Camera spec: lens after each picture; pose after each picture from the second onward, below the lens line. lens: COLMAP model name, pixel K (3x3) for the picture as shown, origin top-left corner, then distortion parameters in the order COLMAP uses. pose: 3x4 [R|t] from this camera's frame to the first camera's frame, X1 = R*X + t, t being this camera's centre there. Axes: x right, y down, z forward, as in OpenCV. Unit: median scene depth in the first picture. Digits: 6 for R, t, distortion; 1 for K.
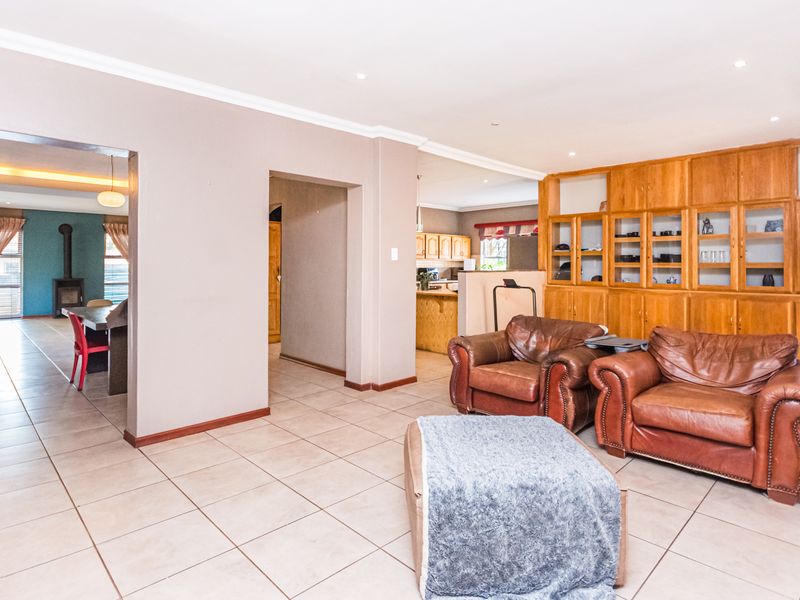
lens RADIAL K [[459.1, 0, 406.8], [0, 459.1, 269.7], [0, 0, 1]] dist [-0.008834, -0.004194]
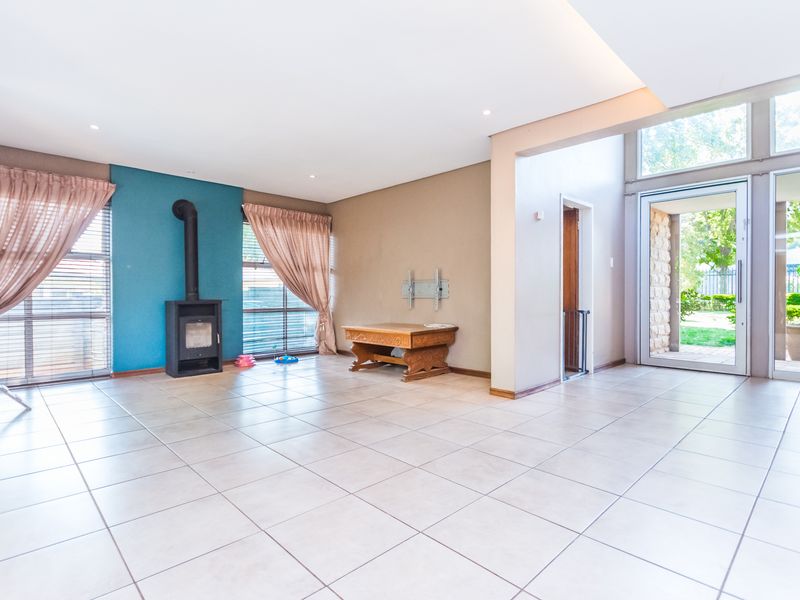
lens RADIAL K [[438.2, 0, 406.3], [0, 438.2, 303.6], [0, 0, 1]] dist [0.001108, -0.005899]
pose [[0.999721, -0.008746, -0.021963, -0.477364], [0.009036, 0.999873, 0.013138, 0.018009], [0.021845, -0.013333, 0.999672, 0.488956]]
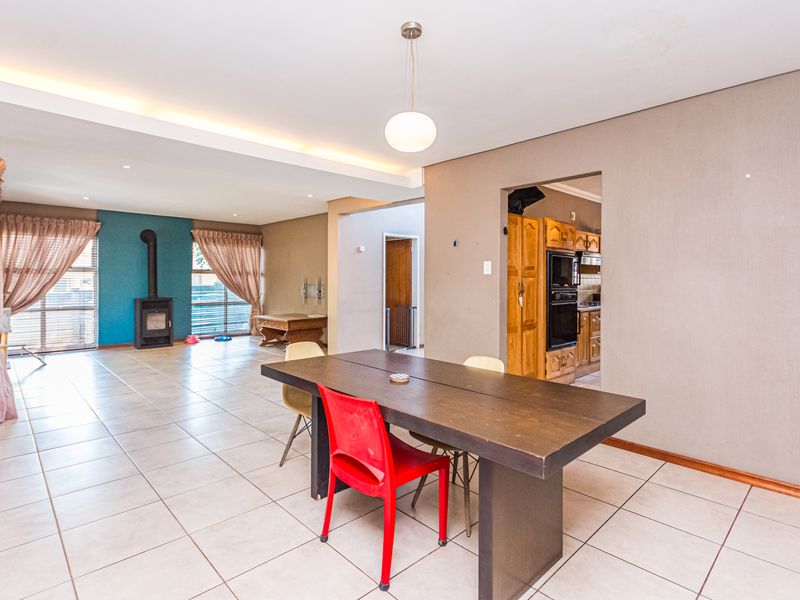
lens RADIAL K [[427.5, 0, 398.3], [0, 427.5, 287.0], [0, 0, 1]] dist [0.002106, 0.002446]
pose [[0.999686, -0.003017, -0.024888, -0.294247], [0.003181, 0.999974, 0.006546, -0.003667], [0.024867, -0.006623, 0.999669, 0.263258]]
